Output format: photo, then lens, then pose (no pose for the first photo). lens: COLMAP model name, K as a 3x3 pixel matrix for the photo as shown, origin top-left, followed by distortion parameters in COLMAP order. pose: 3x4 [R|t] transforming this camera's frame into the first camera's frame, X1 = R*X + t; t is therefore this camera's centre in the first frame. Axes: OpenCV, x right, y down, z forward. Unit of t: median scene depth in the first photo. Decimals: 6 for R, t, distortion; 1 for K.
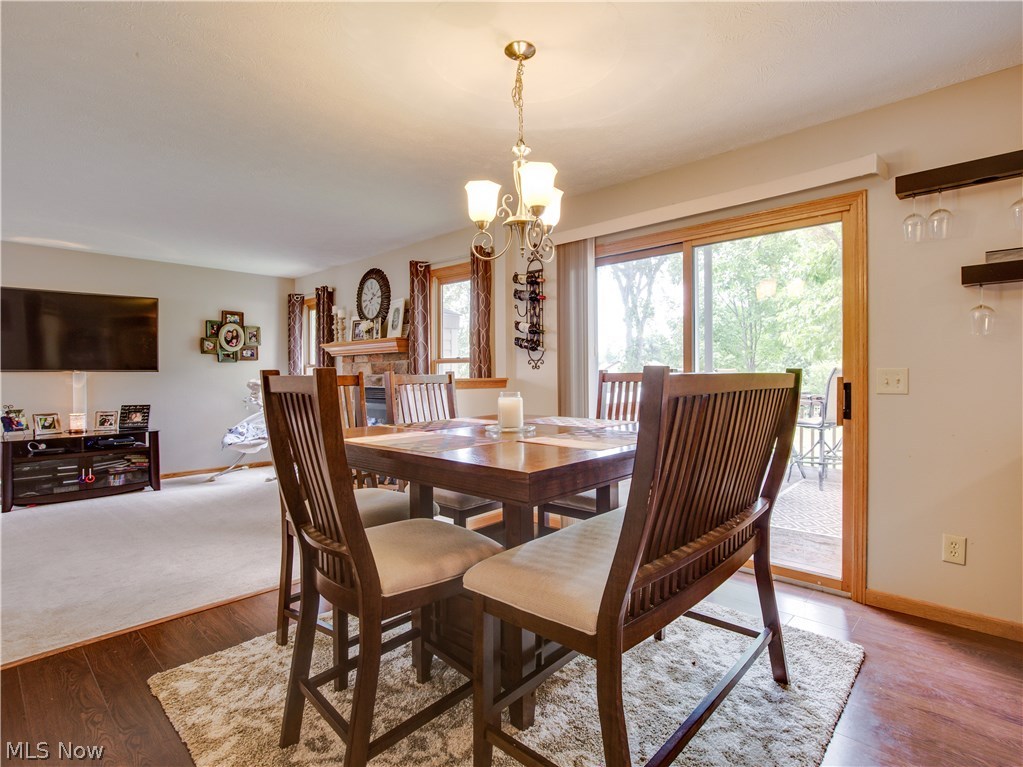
lens RADIAL K [[532.7, 0, 523.8], [0, 532.7, 369.8], [0, 0, 1]] dist [-0.022279, 0.006481]
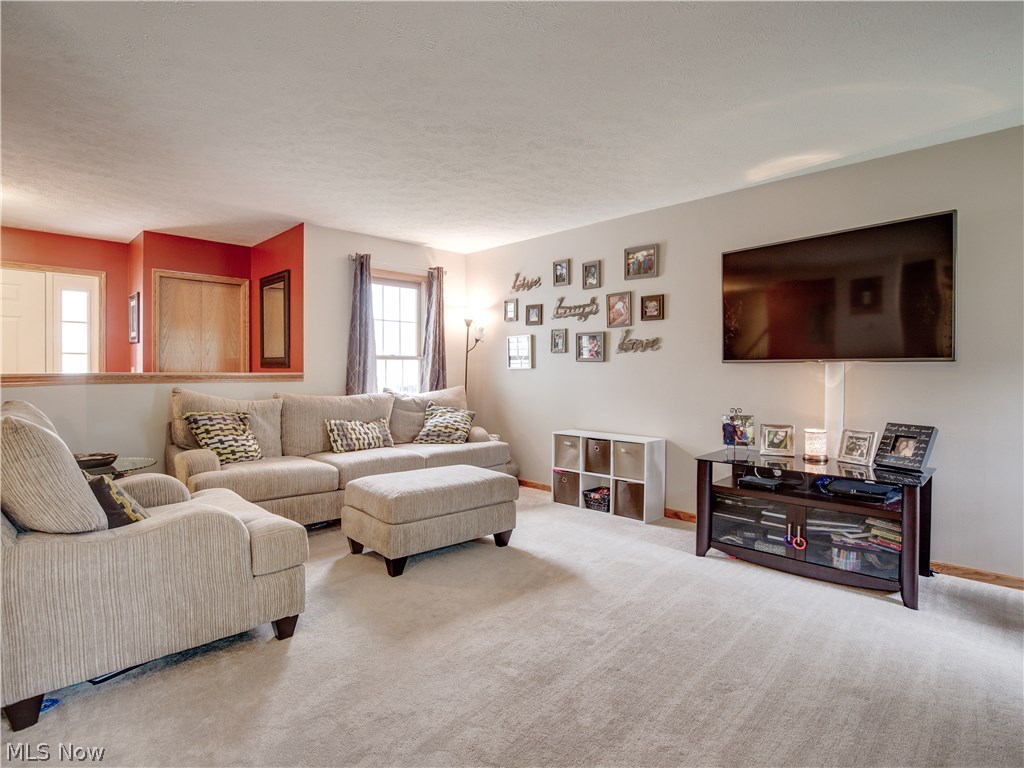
lens RADIAL K [[533.2, 0, 520.1], [0, 533.2, 381.2], [0, 0, 1]] dist [-0.022279, 0.006481]
pose [[-0.021311, 0.026052, -0.999433, -0.213378], [0.006817, 0.999641, 0.025912, 0.007276], [0.999750, -0.006261, -0.021481, 0.654628]]
